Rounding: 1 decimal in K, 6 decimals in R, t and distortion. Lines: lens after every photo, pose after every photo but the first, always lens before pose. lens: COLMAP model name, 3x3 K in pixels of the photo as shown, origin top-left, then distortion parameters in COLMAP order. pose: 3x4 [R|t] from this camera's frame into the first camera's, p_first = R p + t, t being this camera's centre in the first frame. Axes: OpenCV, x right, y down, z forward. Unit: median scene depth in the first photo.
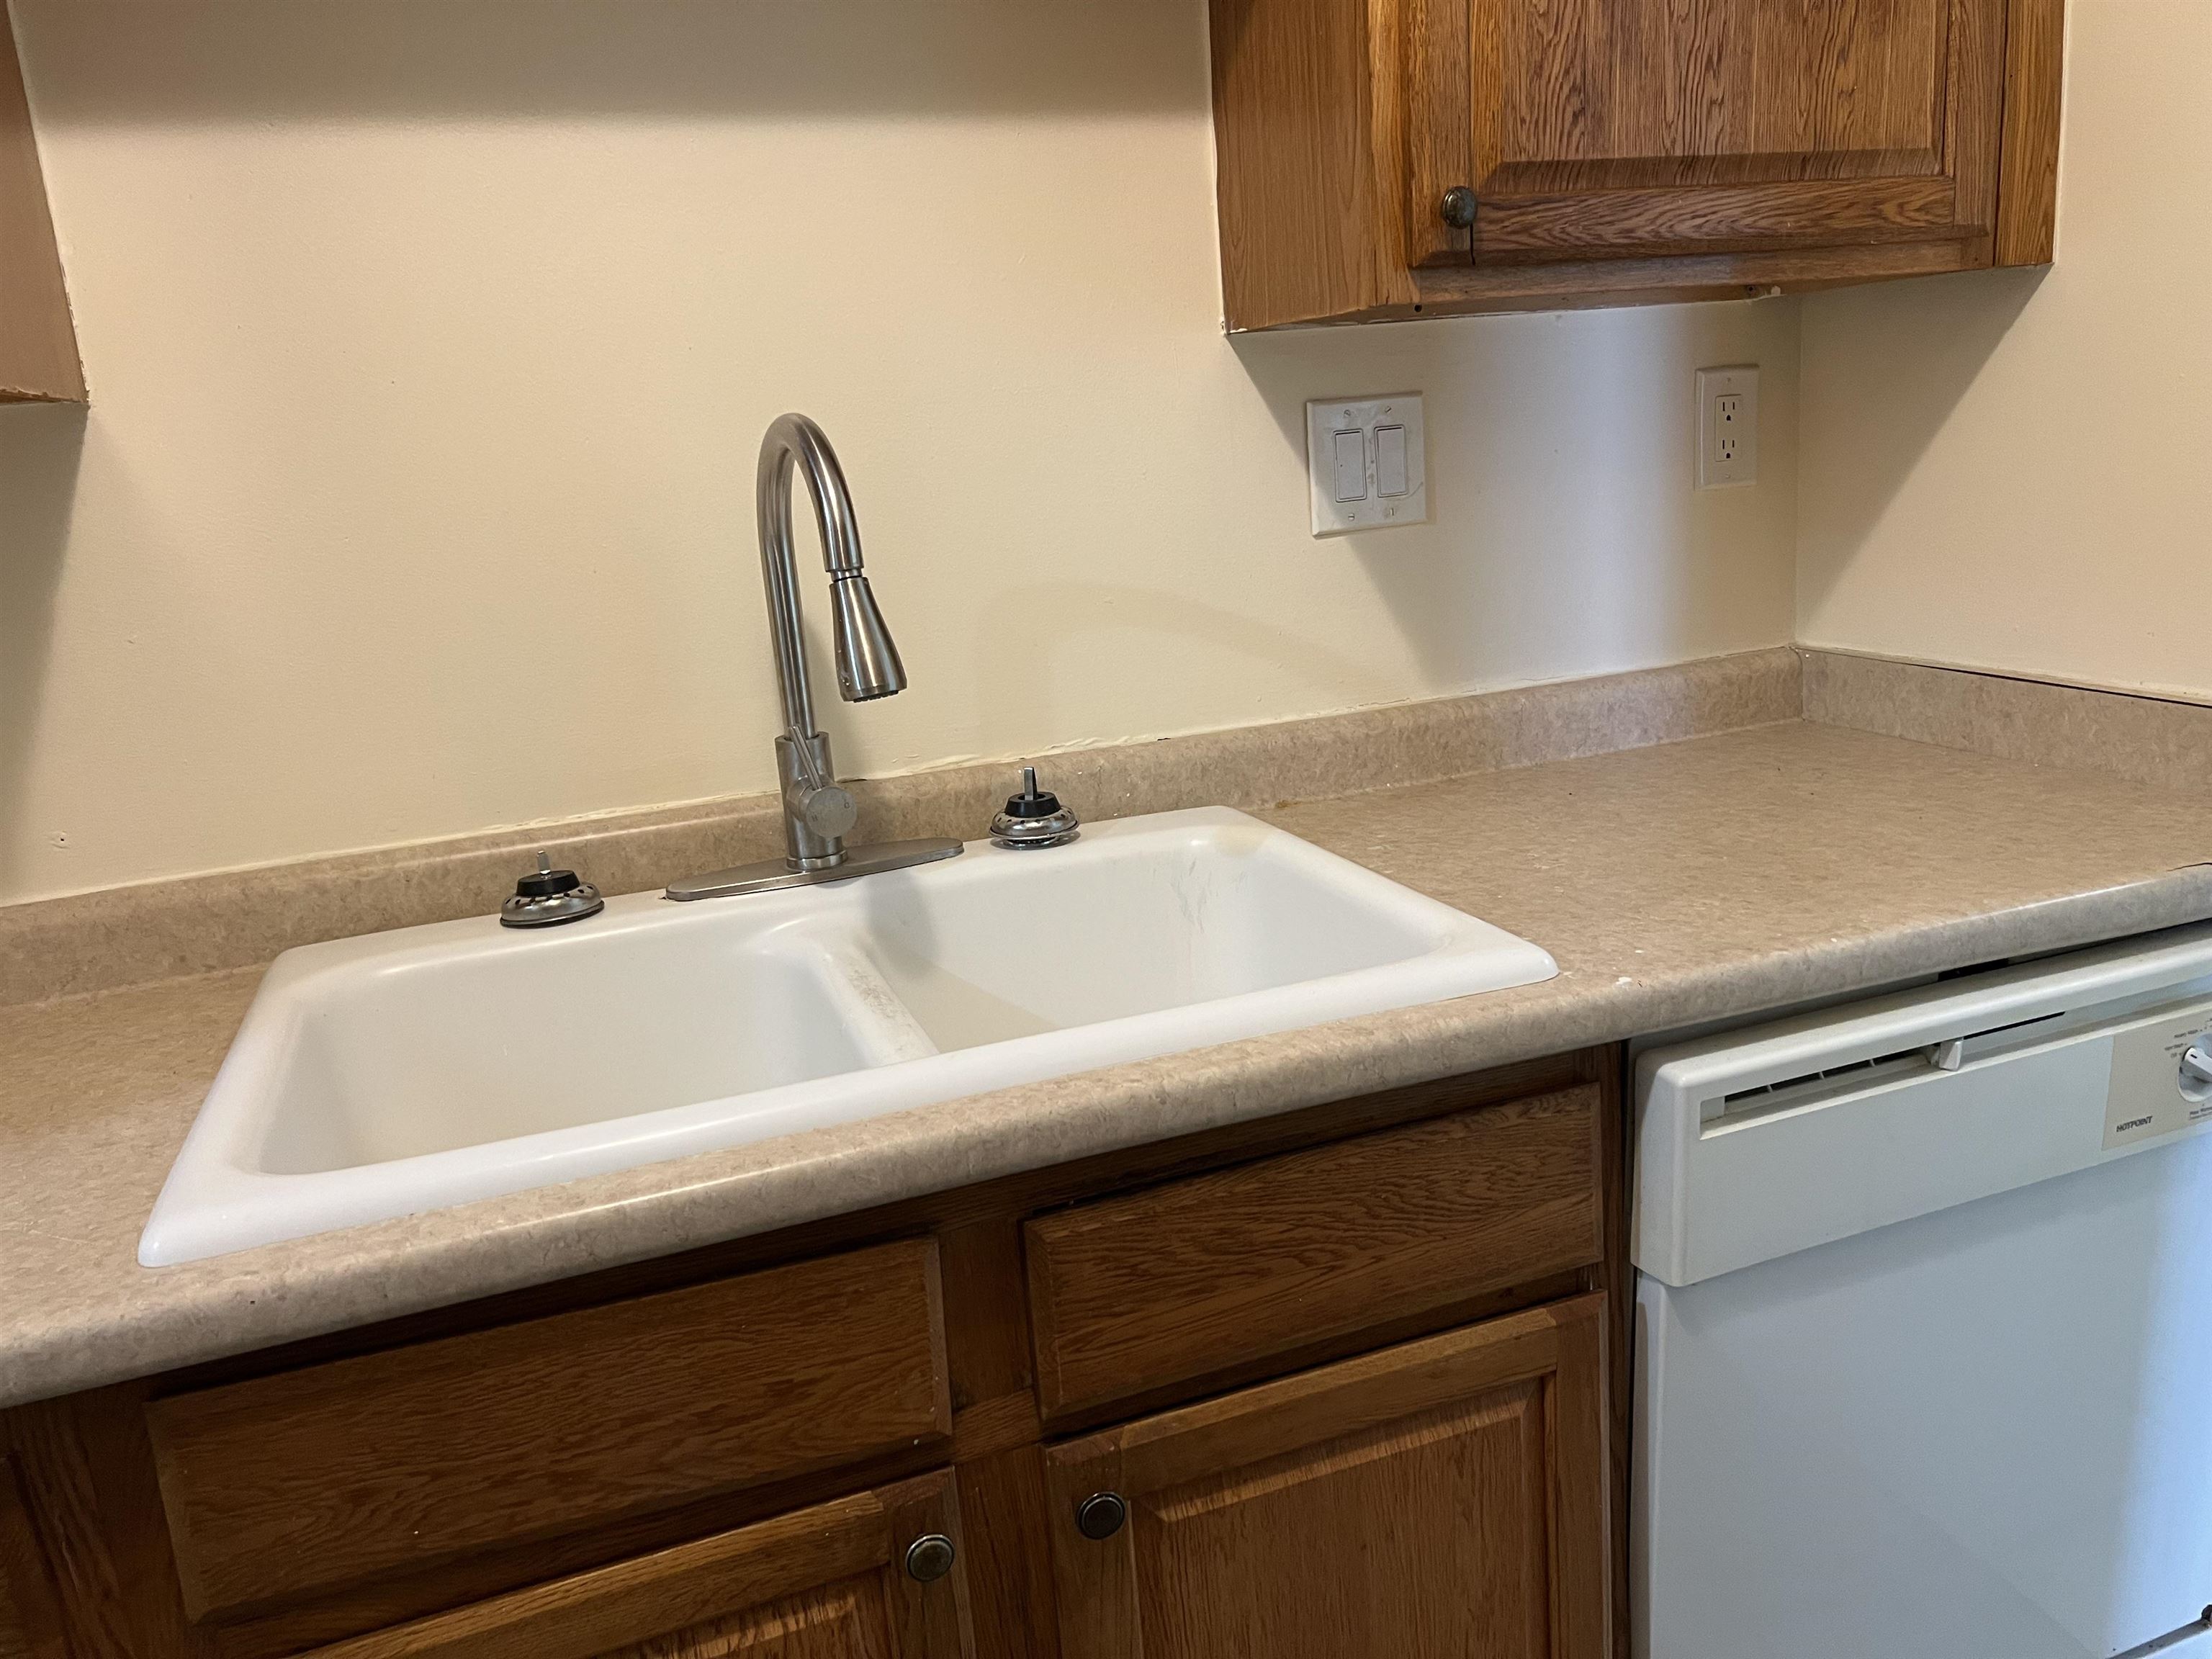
lens RADIAL K [[1681.2, 0, 1106.0], [0, 1681.2, 829.5], [0, 0, 1]] dist [0.032192, 0.005803]
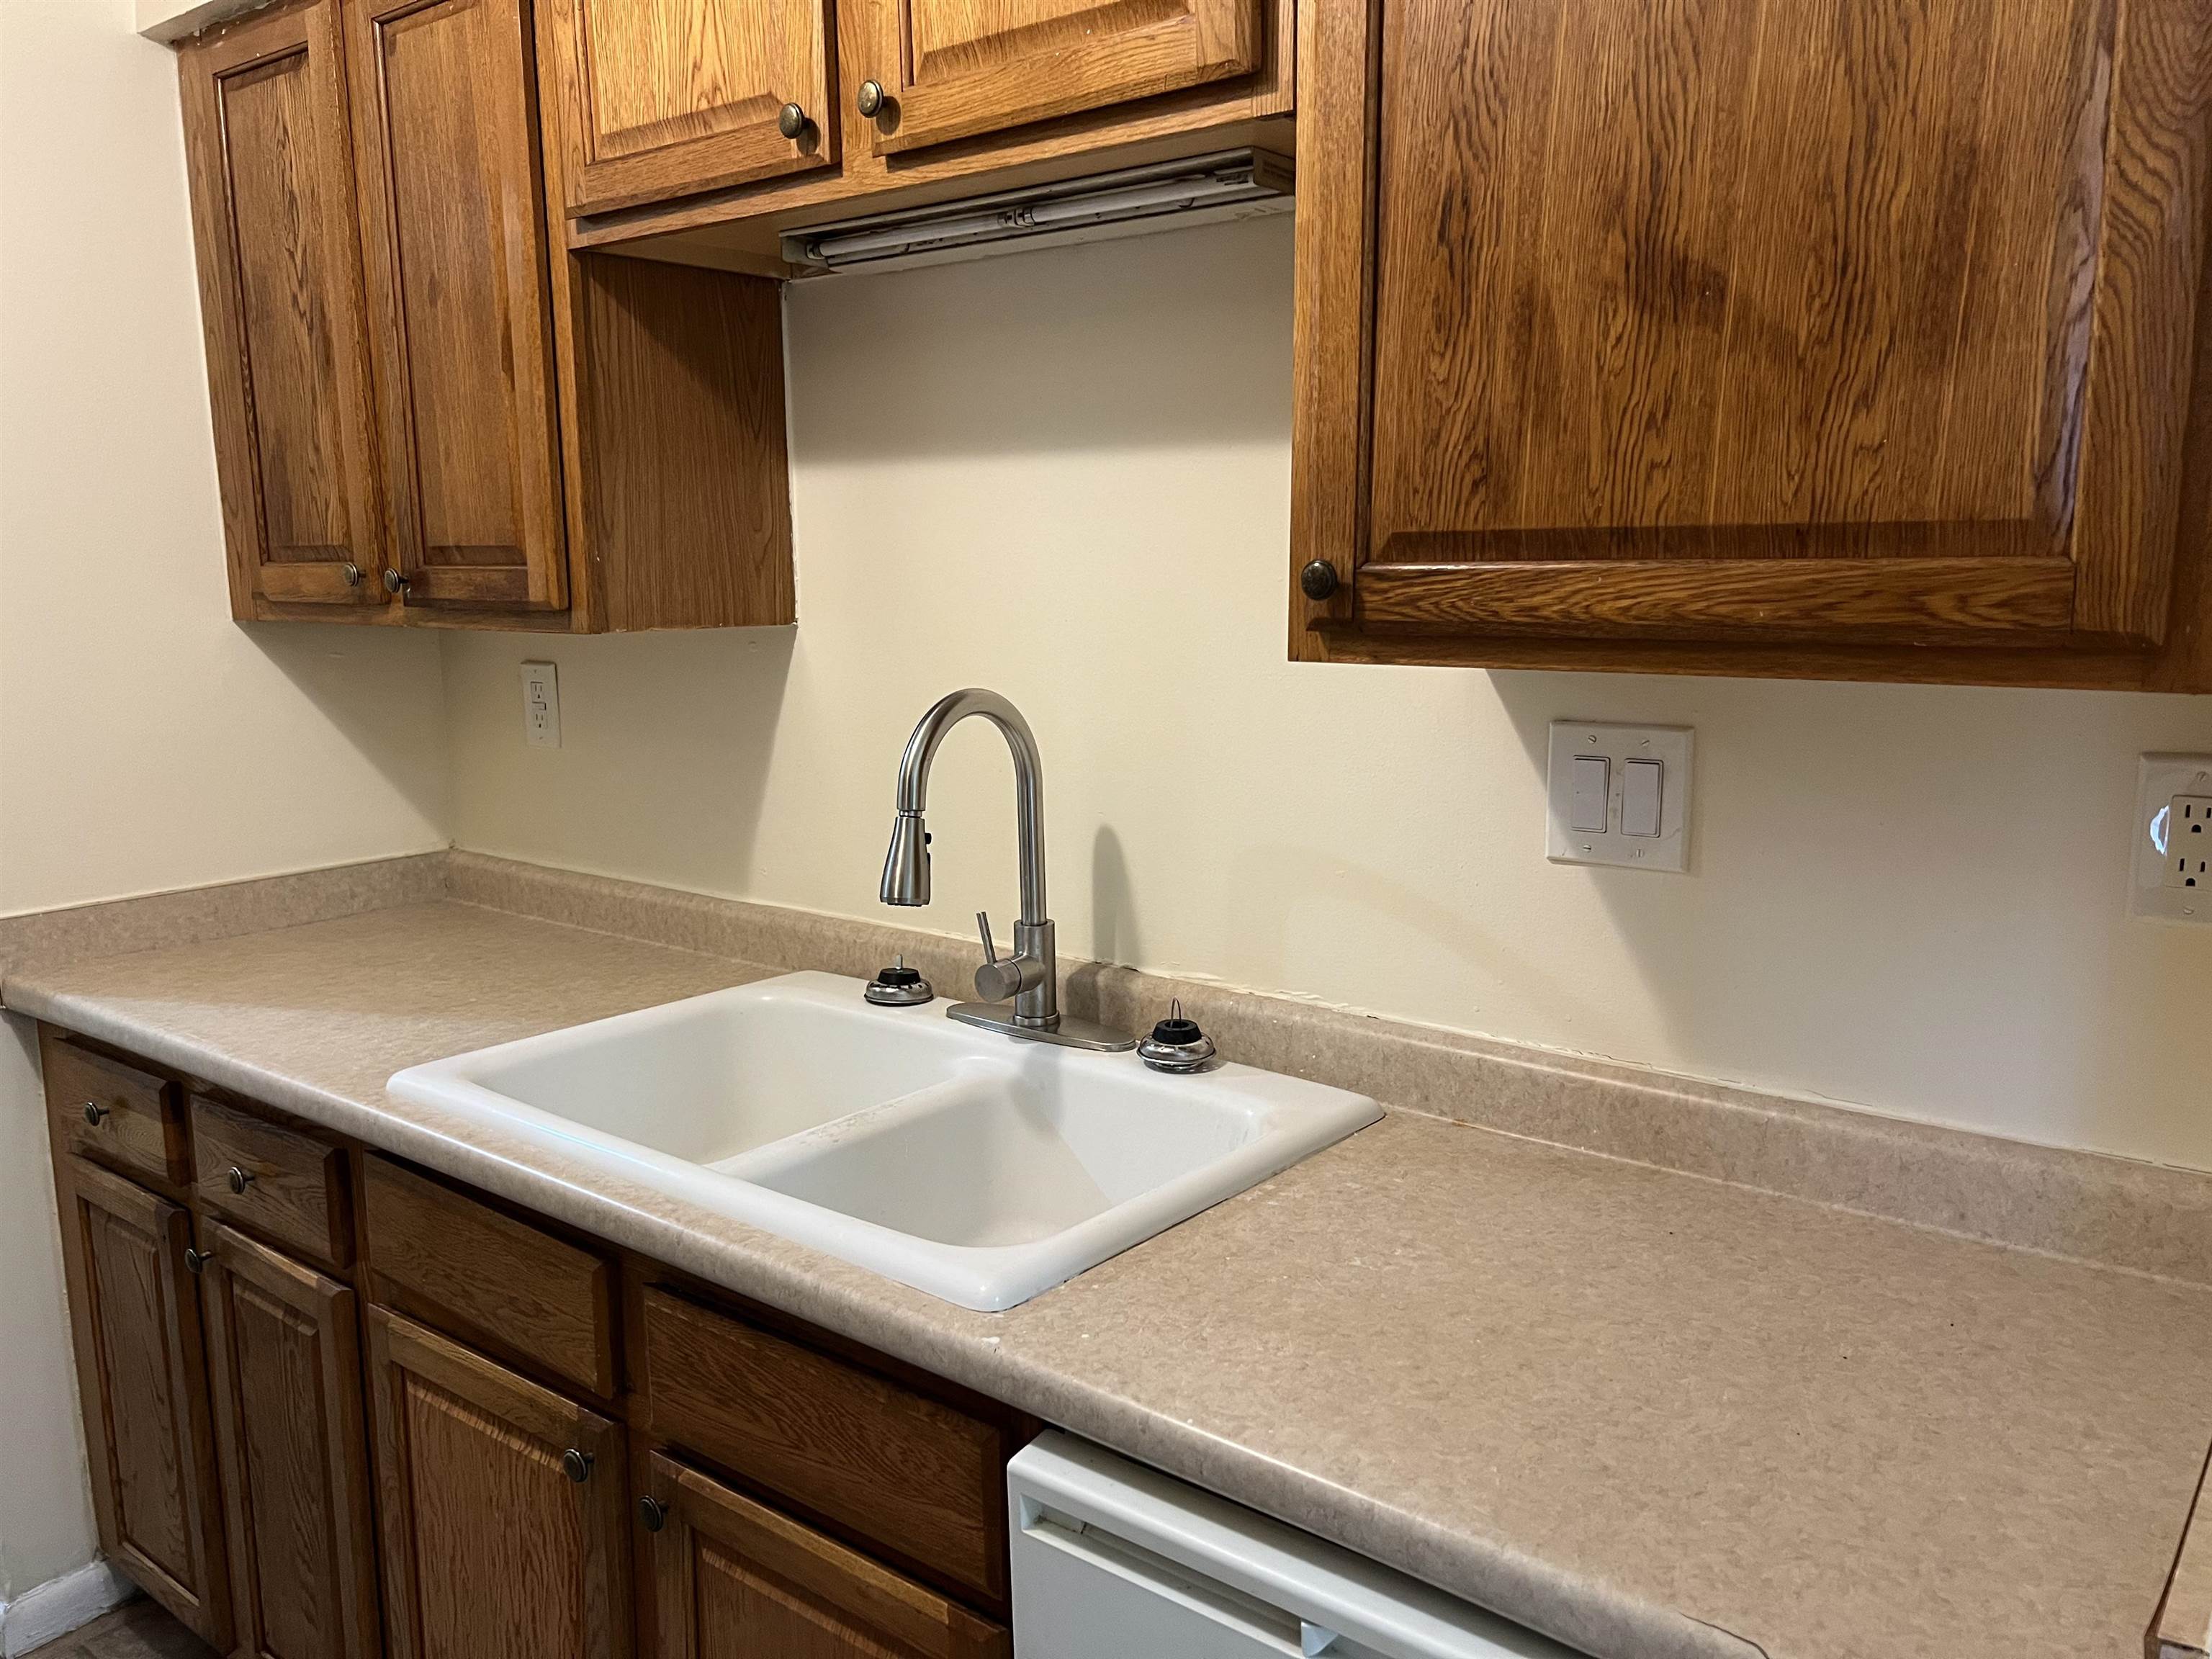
lens RADIAL K [[1664.9, 0, 1106.0], [0, 1664.9, 829.5], [0, 0, 1]] dist [0.129646, -0.223691]
pose [[0.511265, 0.208428, -0.833766, 0.946583], [-0.228654, 0.968169, 0.101816, -0.282080], [0.828448, 0.138589, 0.542649, 0.363622]]
